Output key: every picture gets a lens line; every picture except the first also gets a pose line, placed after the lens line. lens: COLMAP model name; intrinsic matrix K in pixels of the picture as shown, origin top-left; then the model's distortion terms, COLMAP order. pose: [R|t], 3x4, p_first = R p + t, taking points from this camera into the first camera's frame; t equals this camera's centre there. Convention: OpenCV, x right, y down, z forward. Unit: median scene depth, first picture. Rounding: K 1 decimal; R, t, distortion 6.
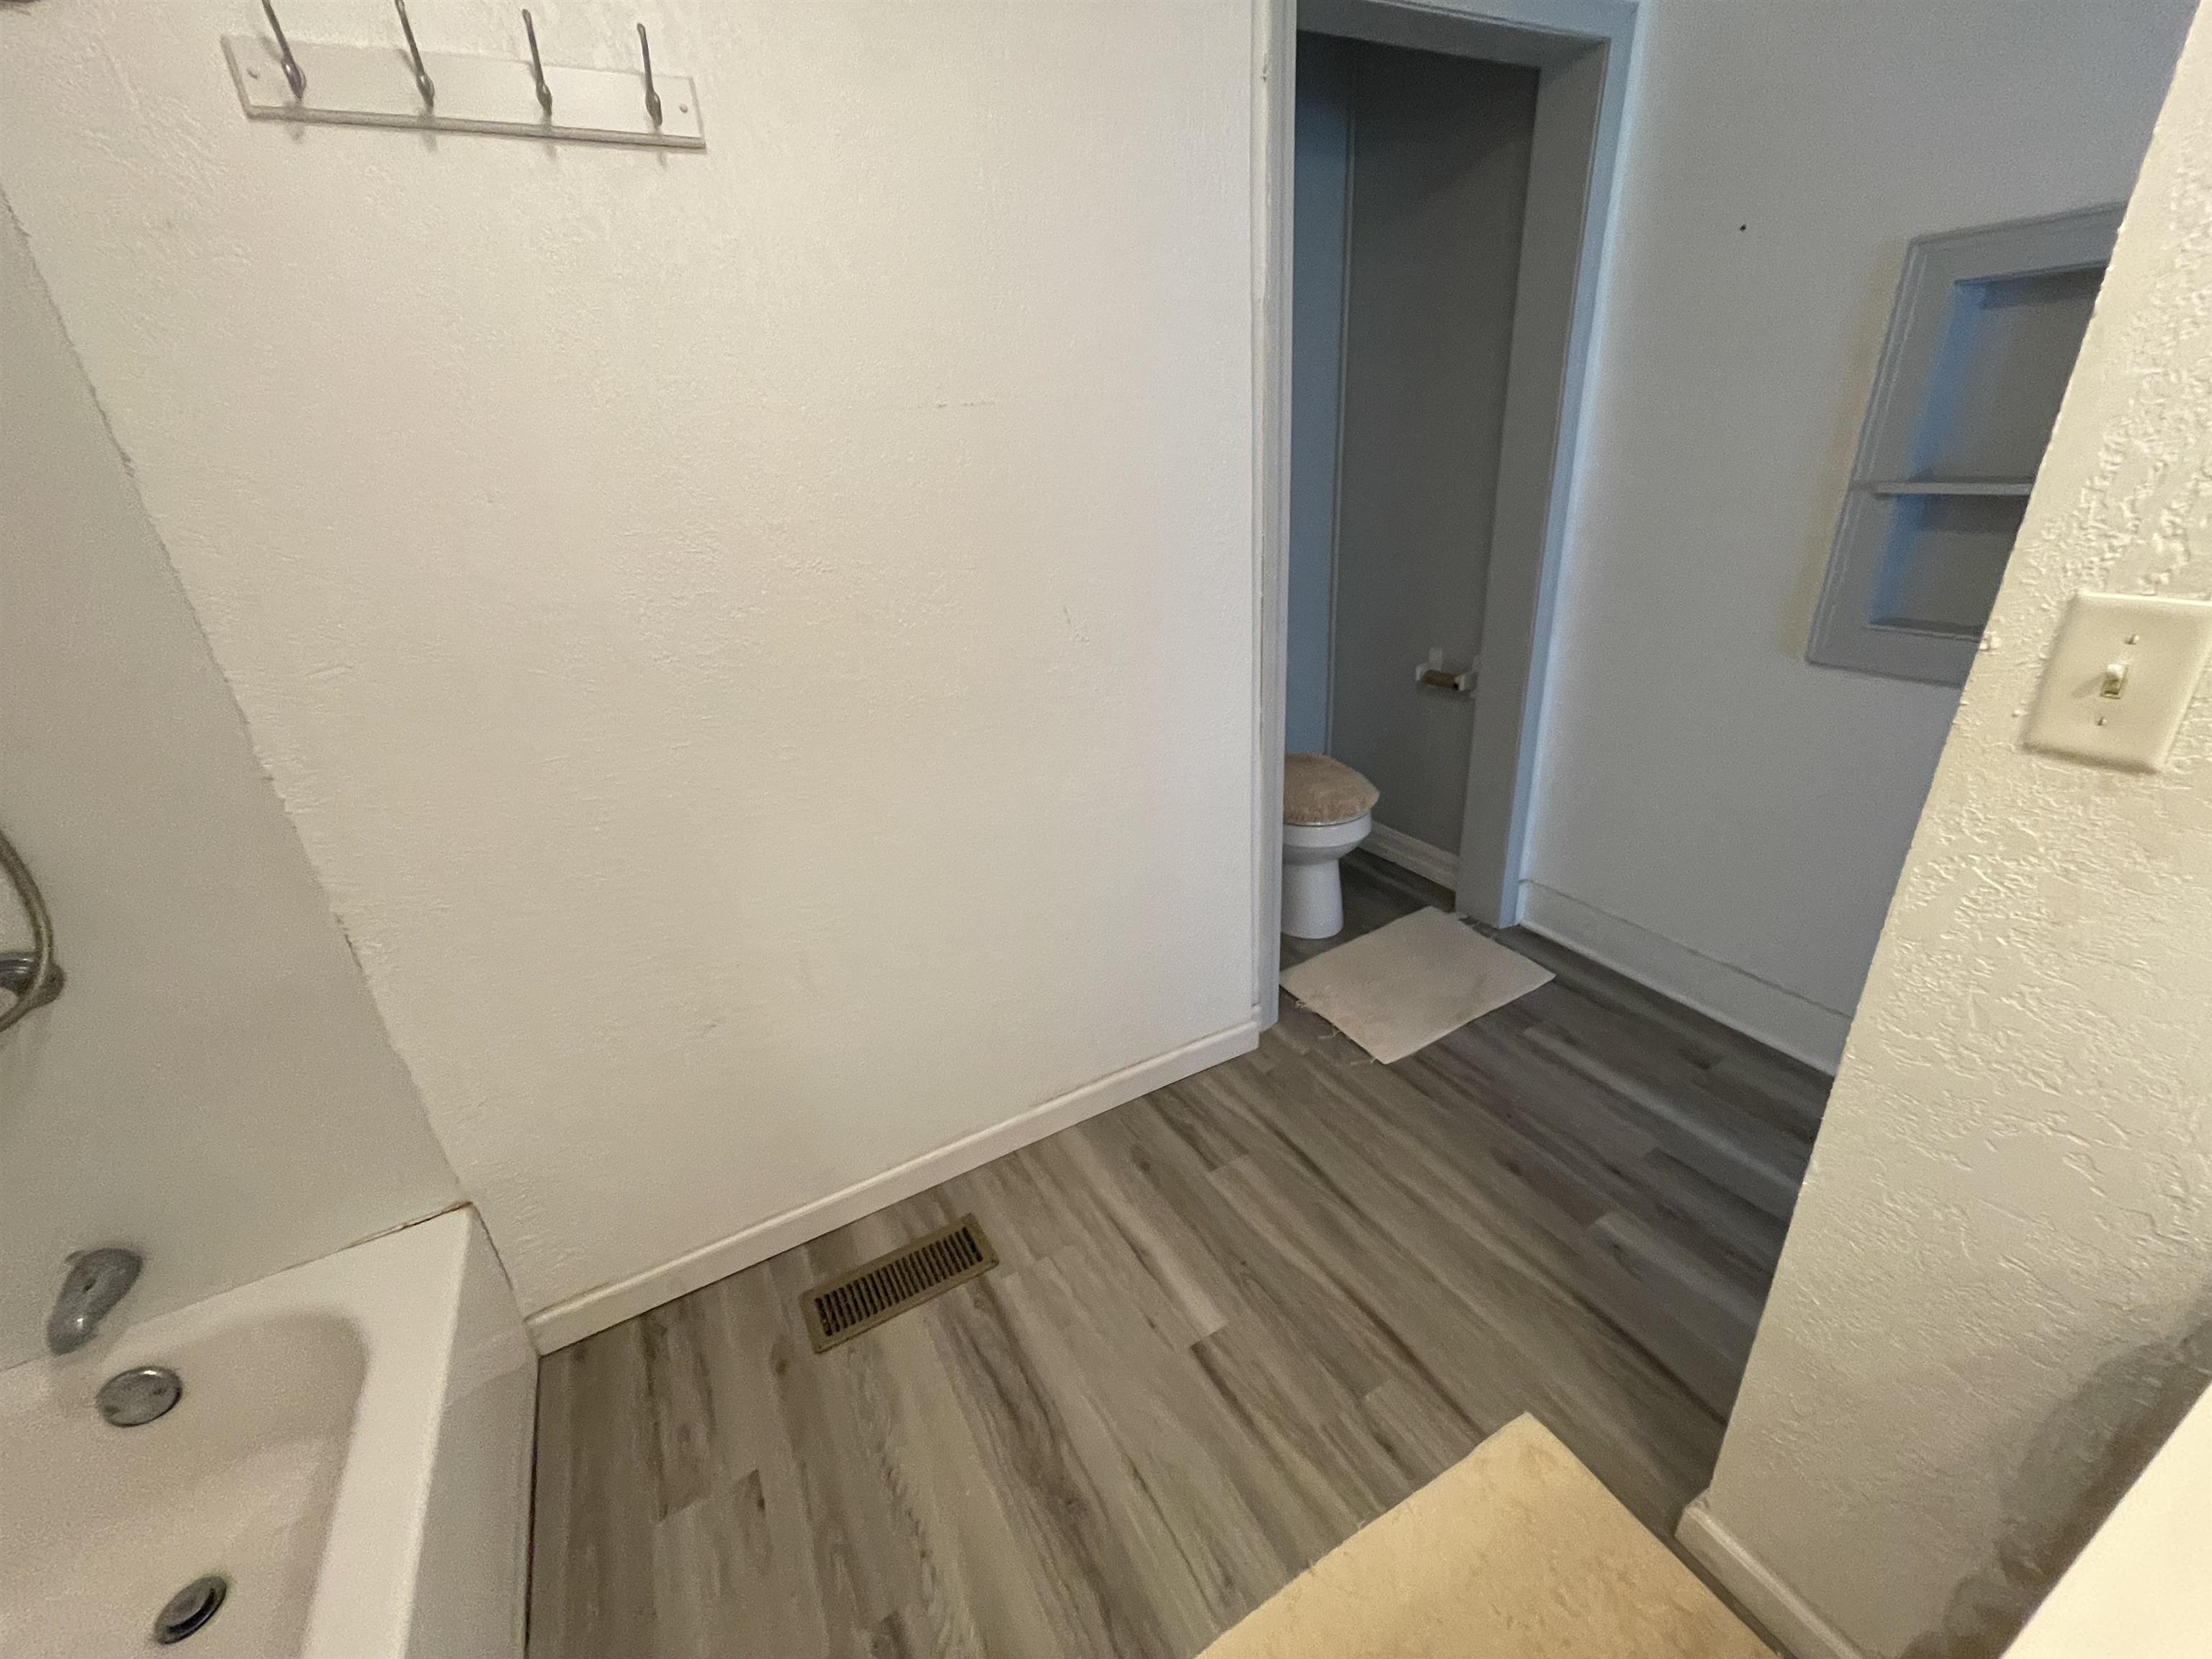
lens RADIAL K [[899.7, 0, 1106.9], [0, 899.7, 826.2], [0, 0, 1]] dist [-0.009881, 0.000225]
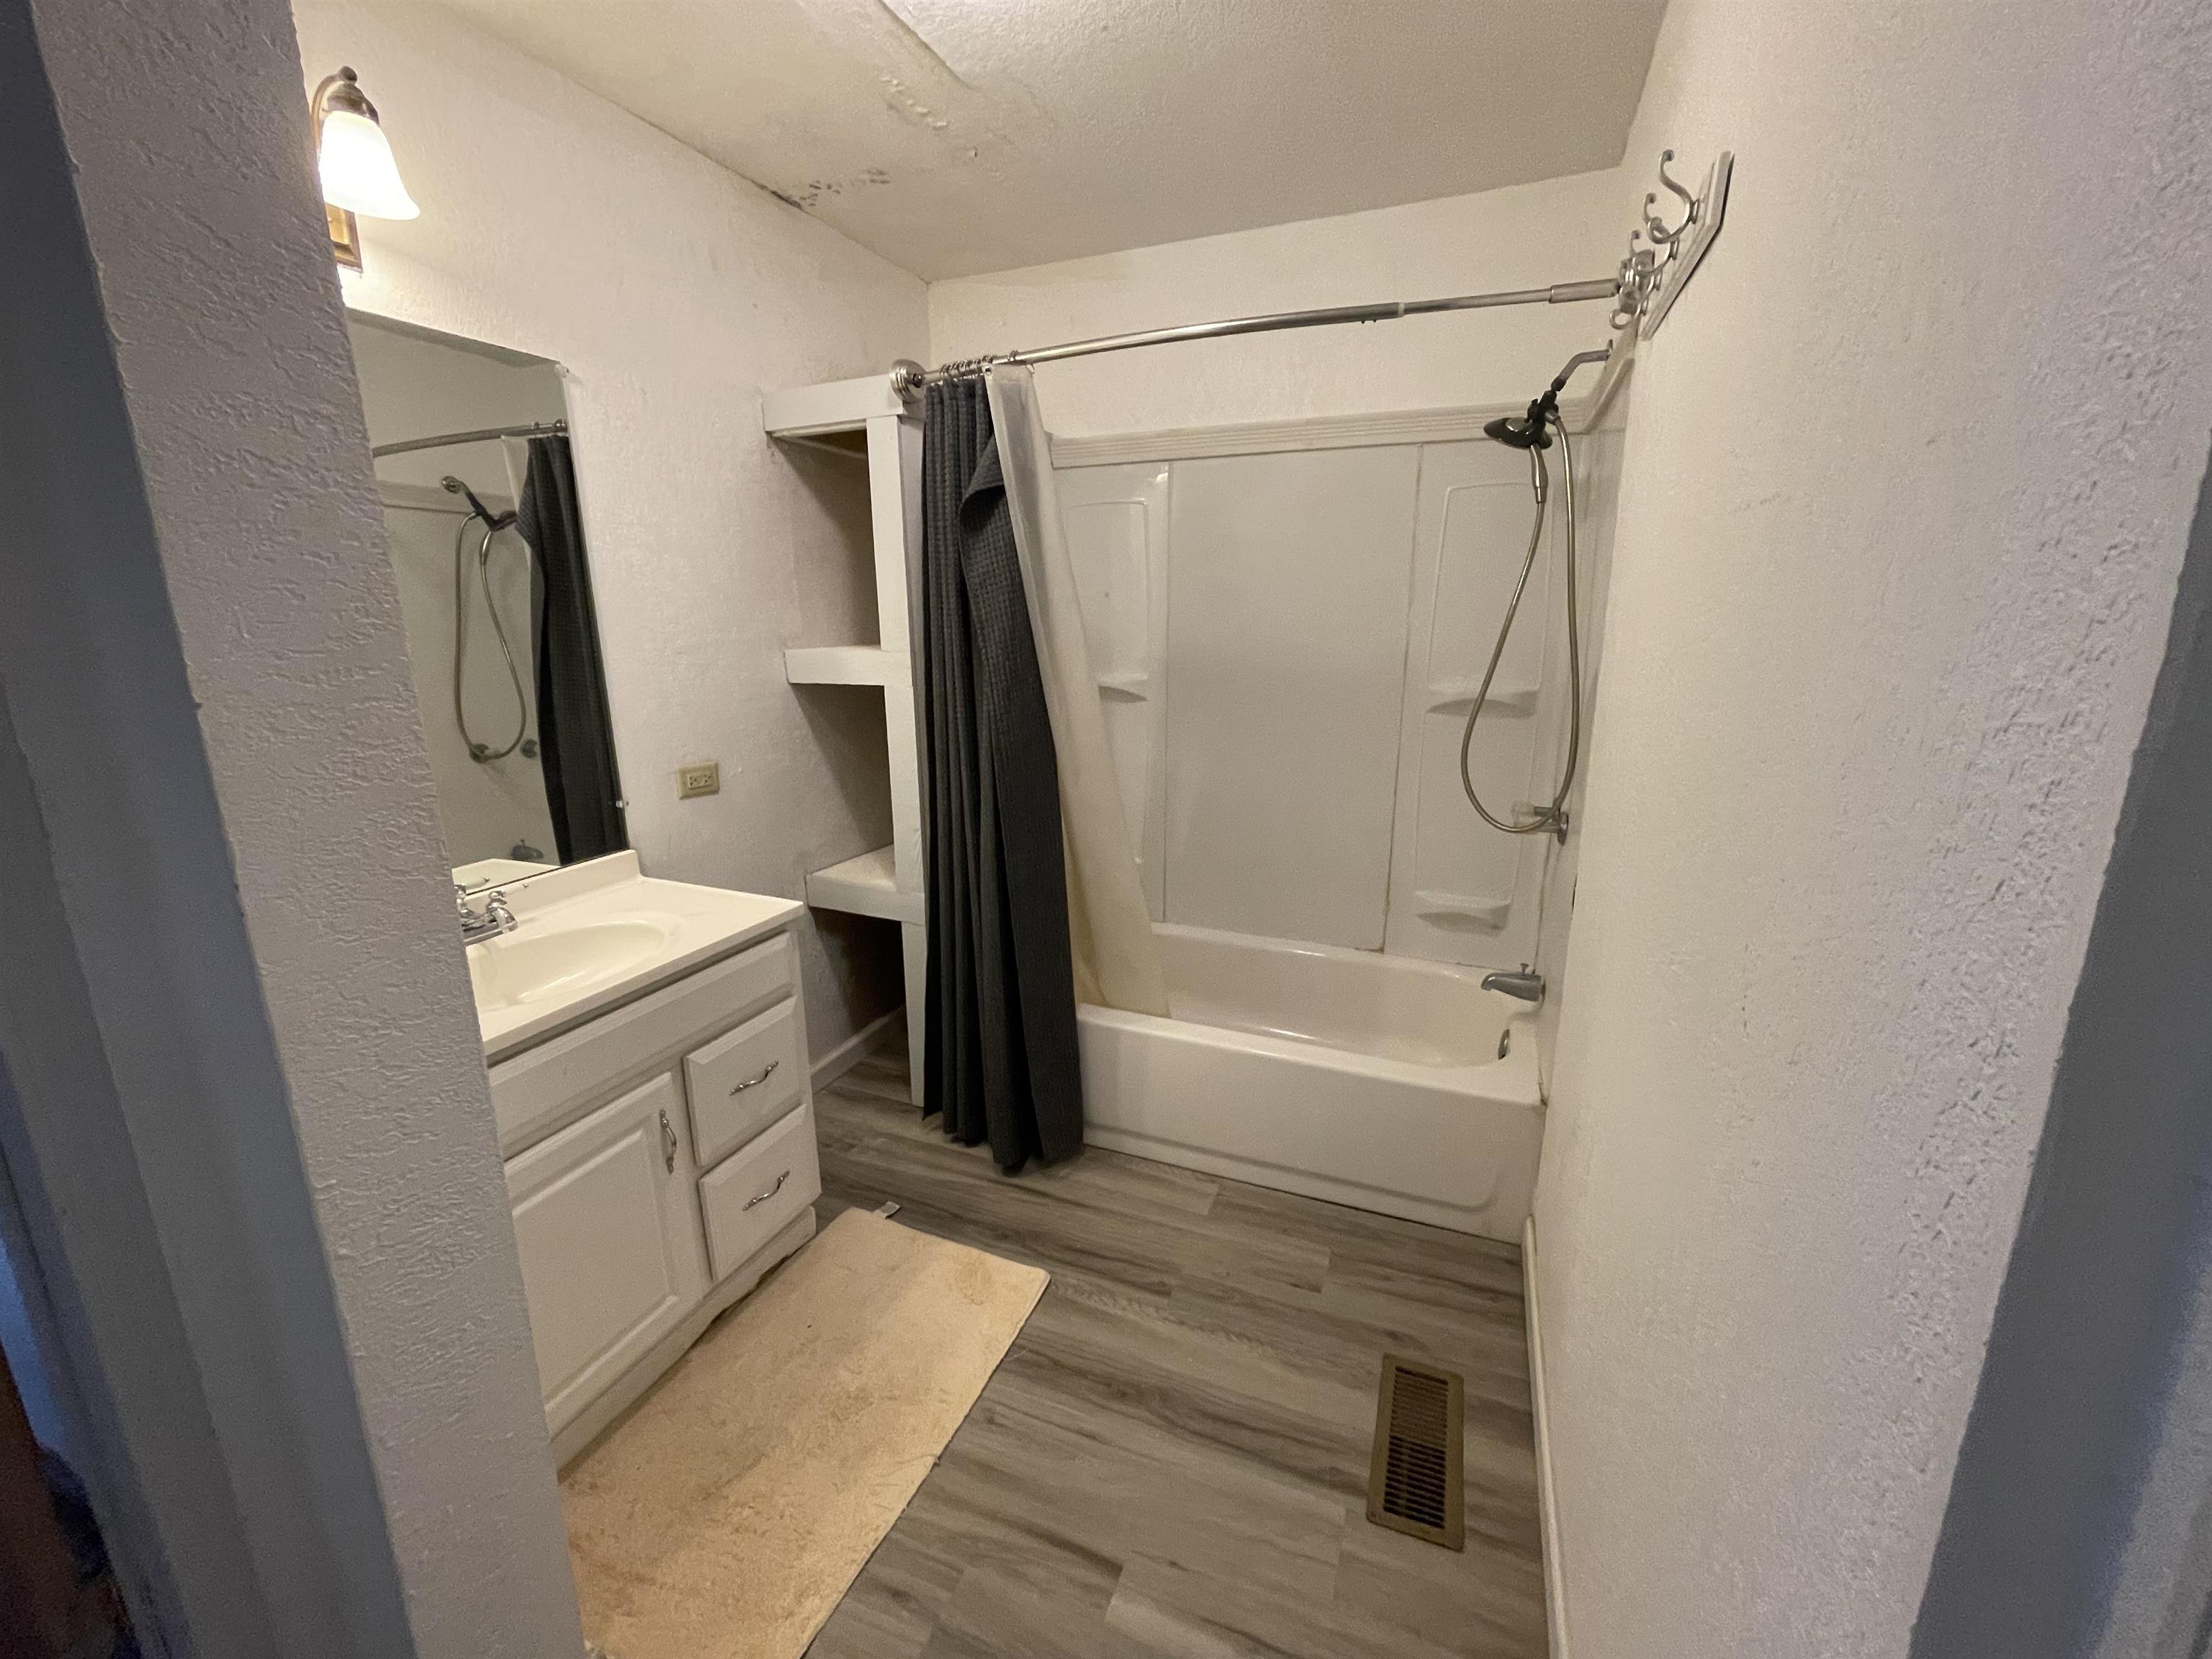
lens RADIAL K [[899.7, 0, 1106.6], [0, 899.7, 824.5], [0, 0, 1]] dist [-0.009881, 0.000225]
pose [[-0.780600, 0.210783, -0.588417, 0.483831], [-0.196429, 0.810991, 0.551098, -0.512453], [0.593363, 0.545769, -0.591655, 1.143270]]
